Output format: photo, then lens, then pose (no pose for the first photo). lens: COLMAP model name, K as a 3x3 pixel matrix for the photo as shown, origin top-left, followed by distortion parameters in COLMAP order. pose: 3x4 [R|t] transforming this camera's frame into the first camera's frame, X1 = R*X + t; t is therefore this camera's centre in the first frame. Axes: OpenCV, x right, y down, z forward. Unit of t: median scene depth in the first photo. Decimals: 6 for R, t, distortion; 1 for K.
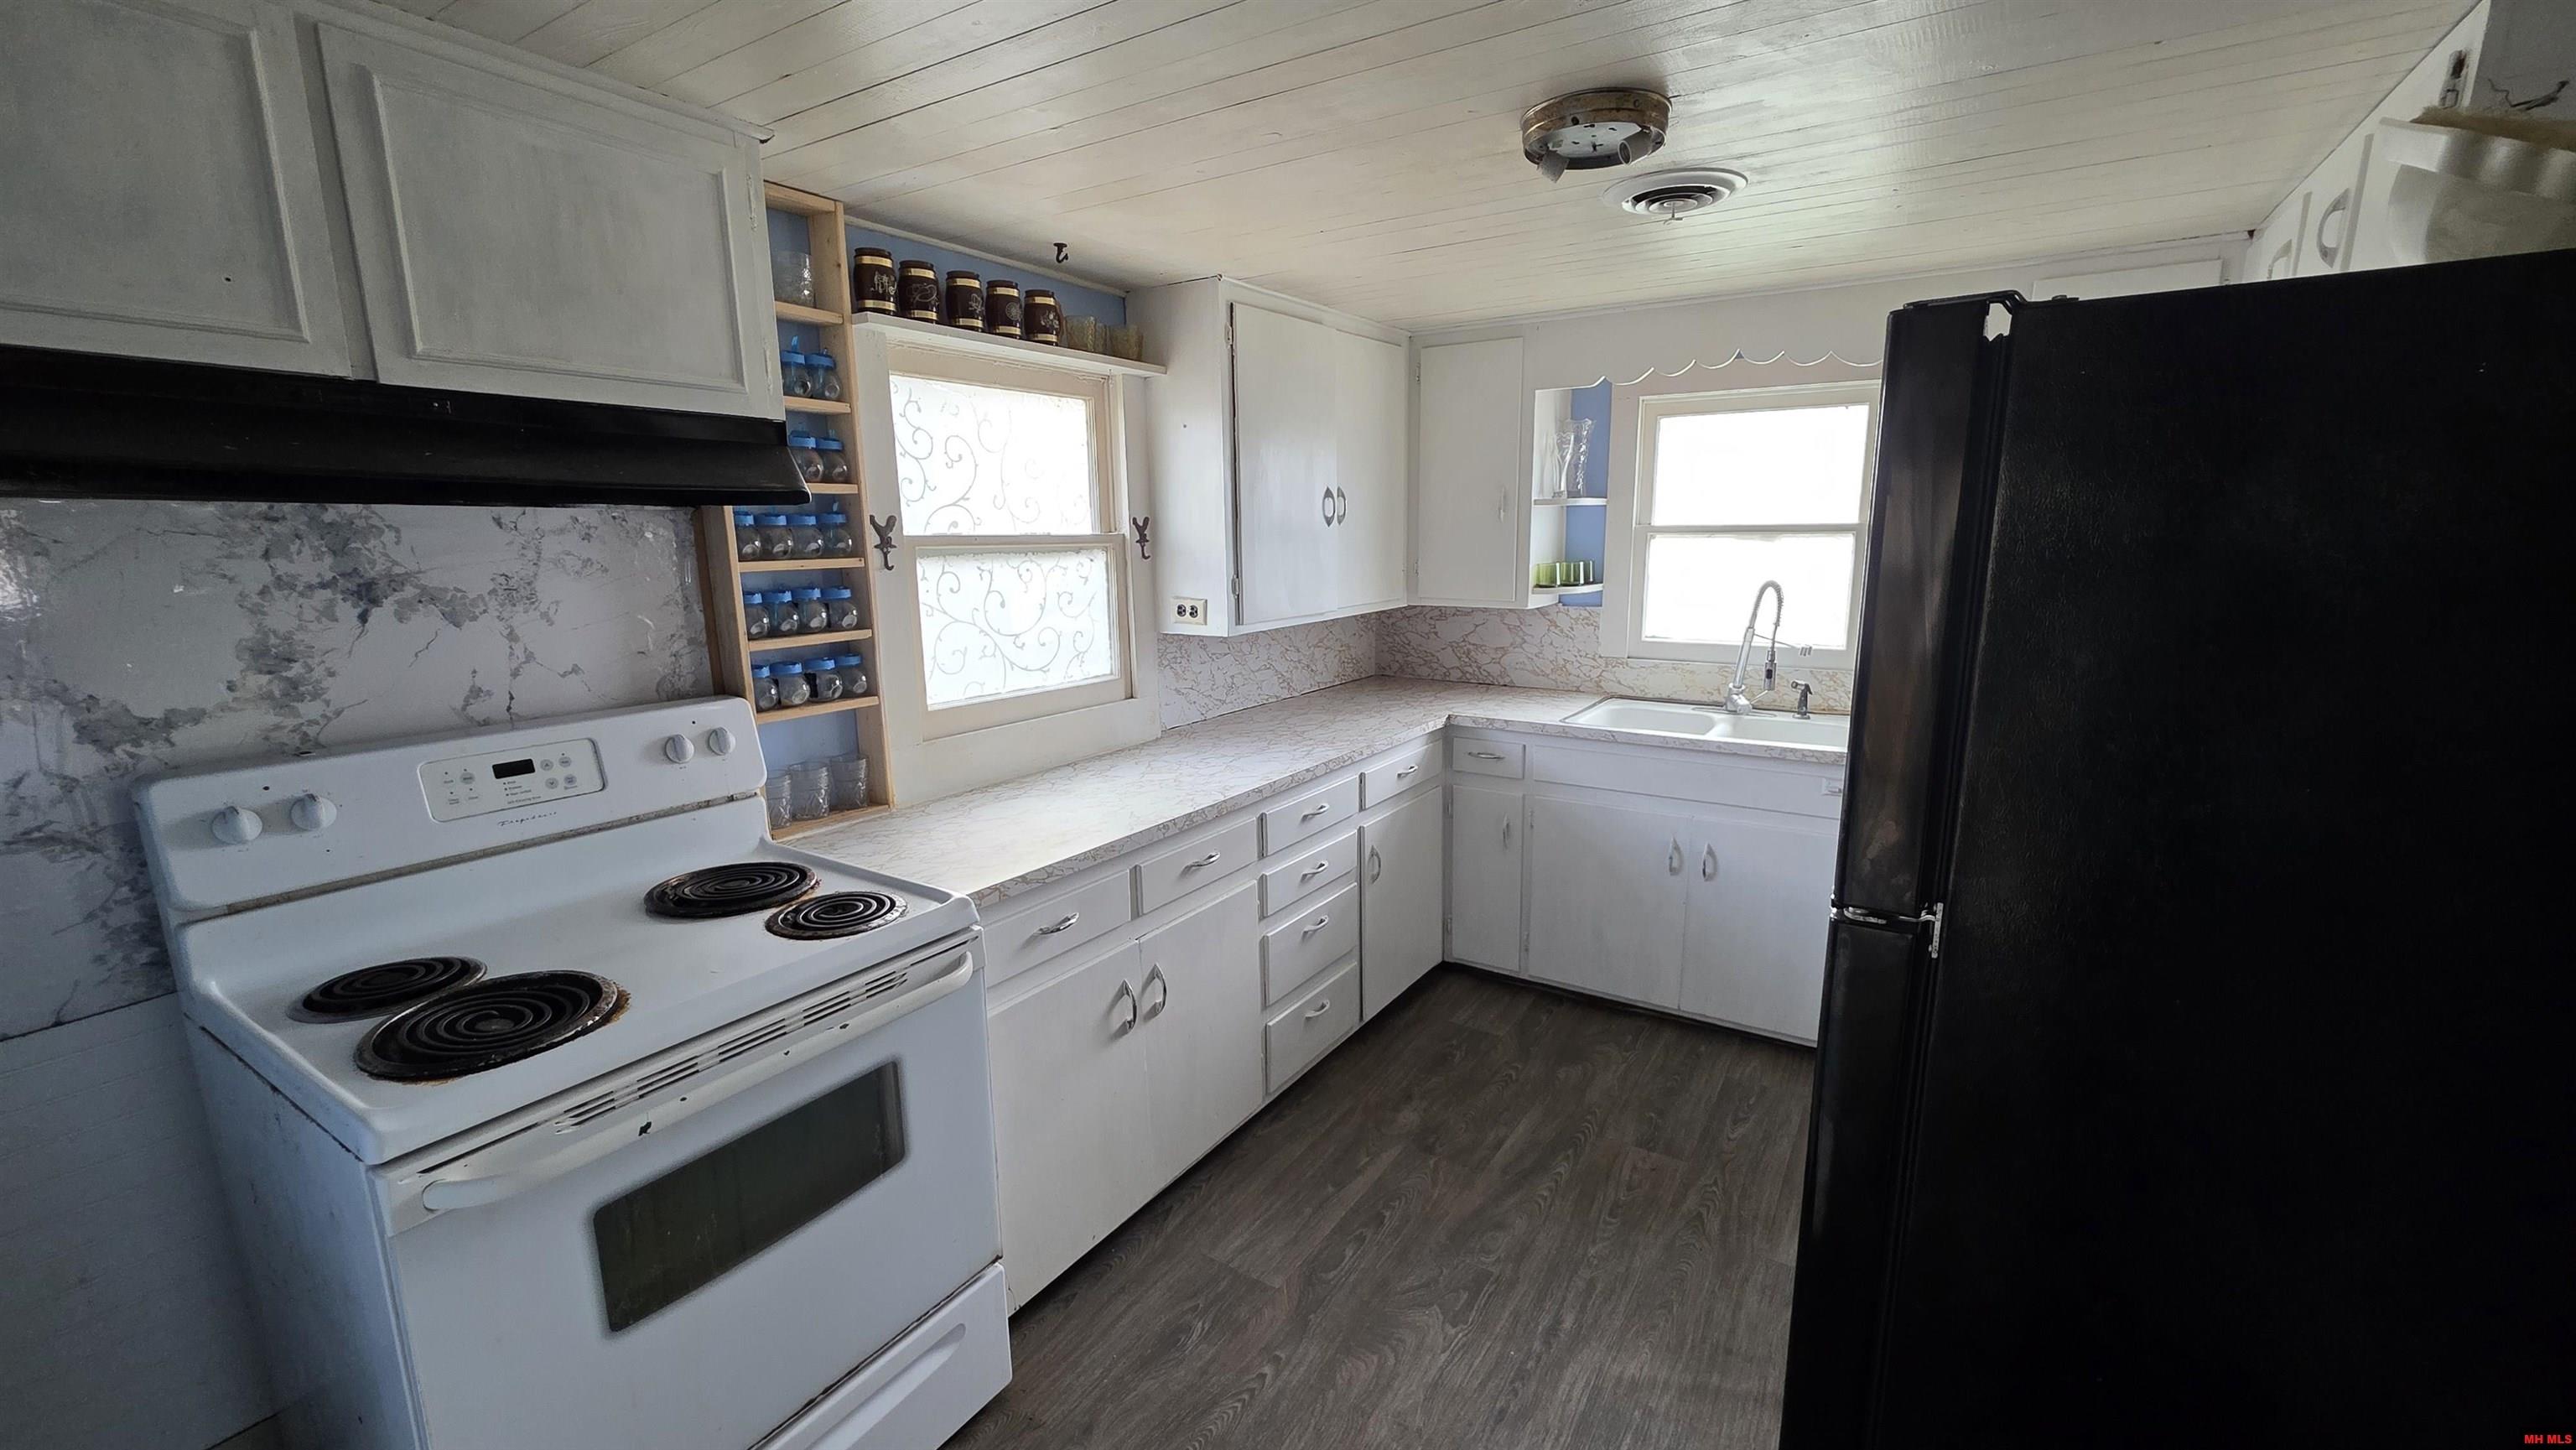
lens RADIAL K [[1028.0, 0, 1281.9], [0, 1028.0, 731.3], [0, 0, 1]] dist [0.008870, 0.000231]
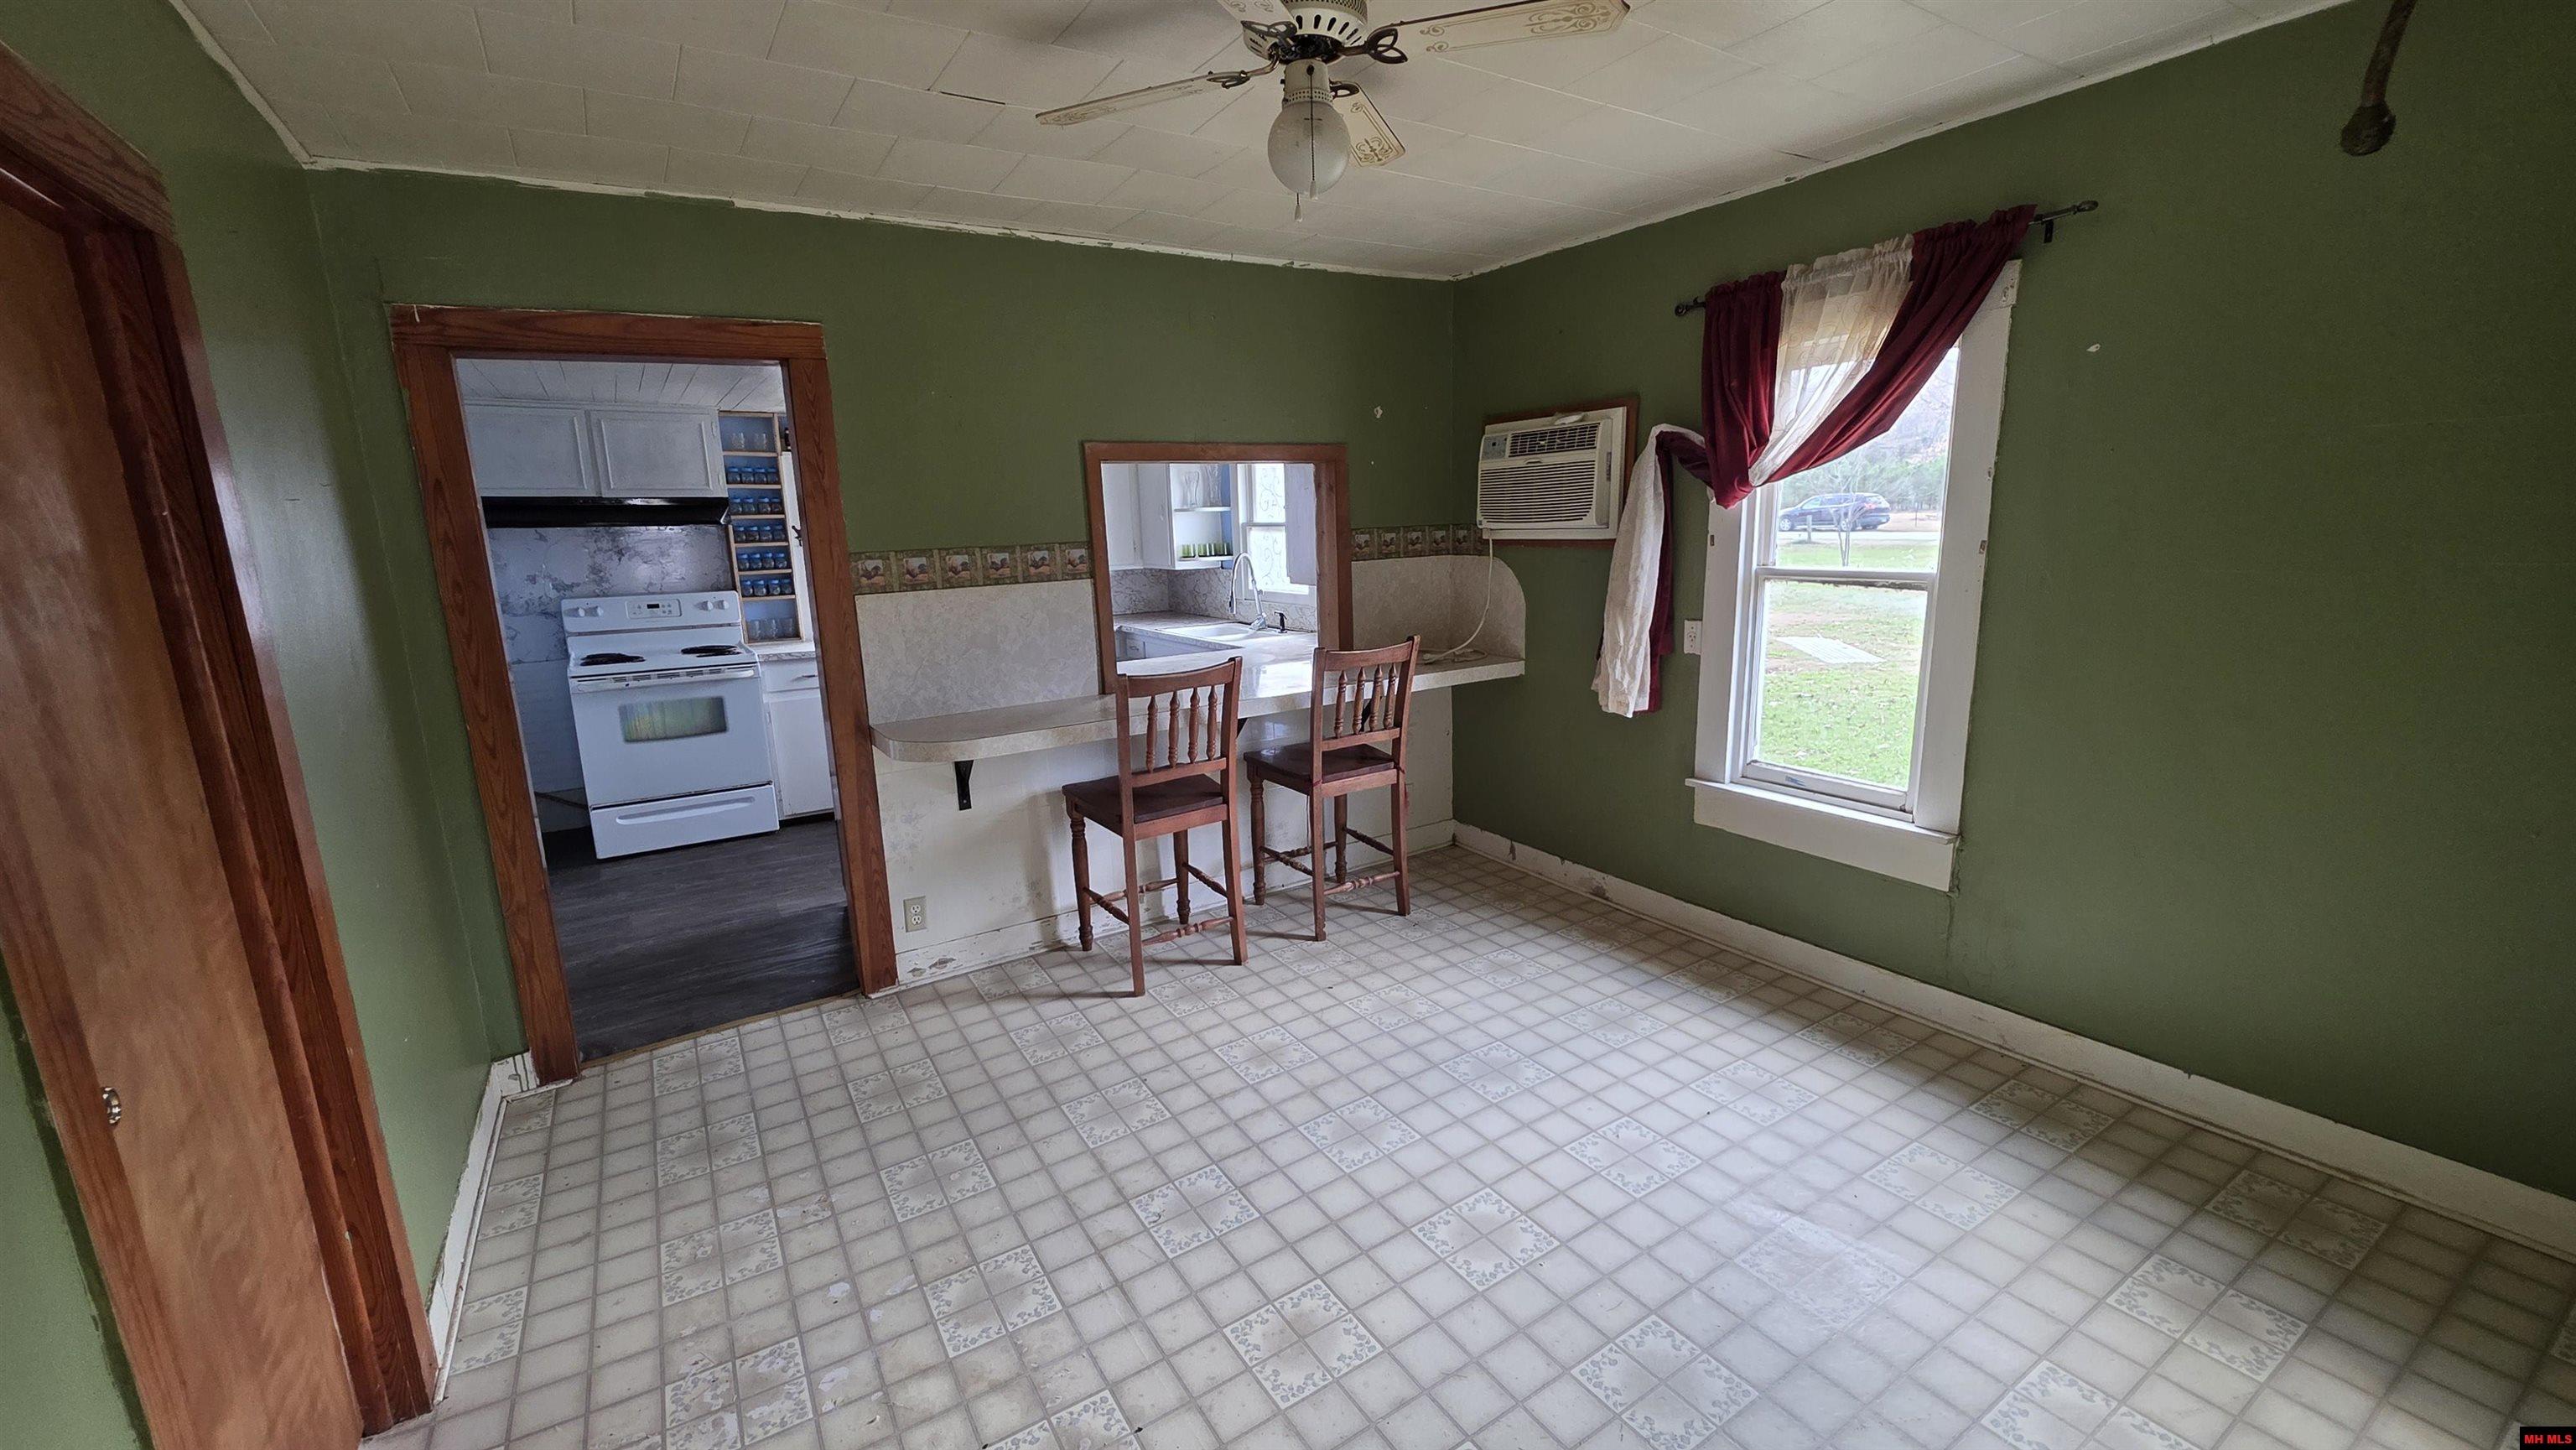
lens RADIAL K [[1028.0, 0, 1298.1], [0, 1028.0, 724.9], [0, 0, 1]] dist [0.008870, 0.000231]
pose [[0.907811, 0.070605, -0.413394, 2.072826], [-0.066689, 0.997487, 0.023915, 0.162947], [0.414044, 0.005858, 0.910238, -0.941603]]
